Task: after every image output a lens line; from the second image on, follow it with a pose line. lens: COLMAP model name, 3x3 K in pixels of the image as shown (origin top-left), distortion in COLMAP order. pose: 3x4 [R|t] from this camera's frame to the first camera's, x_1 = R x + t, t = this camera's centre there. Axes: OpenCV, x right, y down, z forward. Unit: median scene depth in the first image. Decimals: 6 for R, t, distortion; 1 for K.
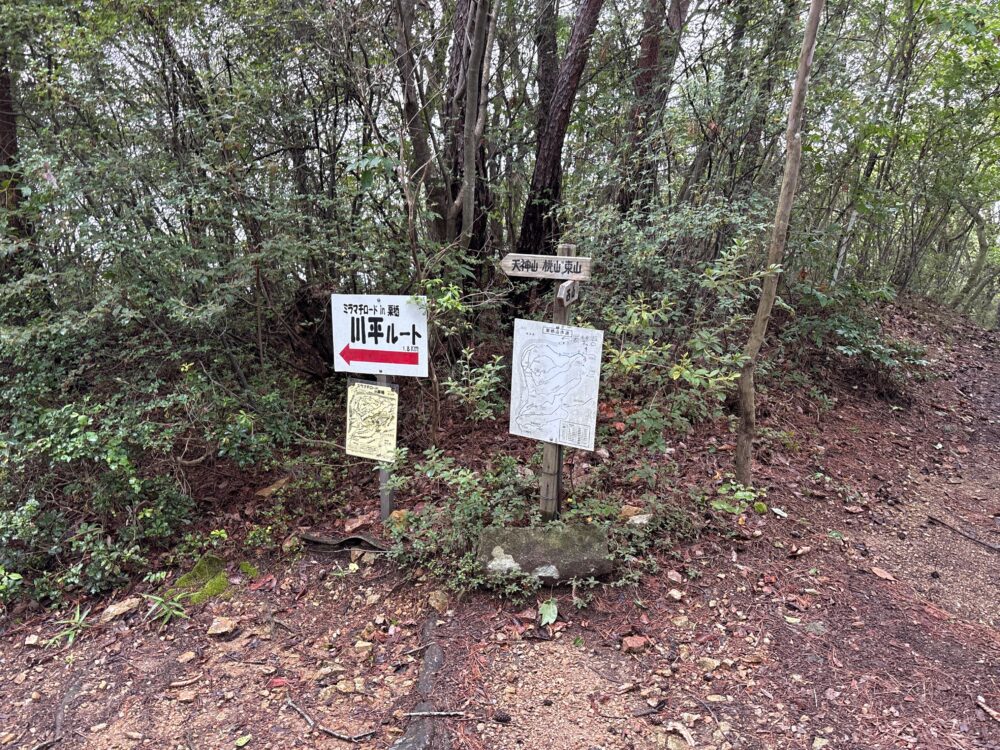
lens RADIAL K [[745.7, 0, 500.0], [0, 745.7, 375.0], [0, 0, 1]] dist [0.002556, -0.001605]
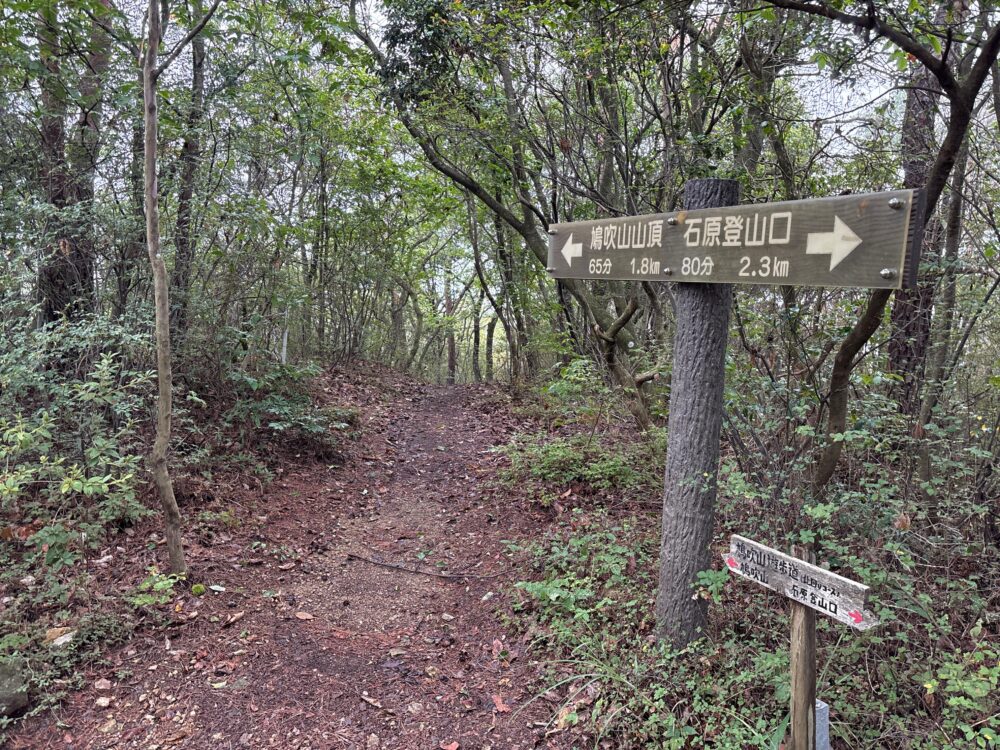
lens RADIAL K [[745.7, 0, 500.0], [0, 745.7, 375.0], [0, 0, 1]] dist [0.002556, -0.001605]
pose [[0.806208, -0.131681, 0.576791, 0.126234], [0.190409, 0.980796, -0.042228, 0.003870], [-0.560154, 0.143871, 0.815799, -0.165676]]
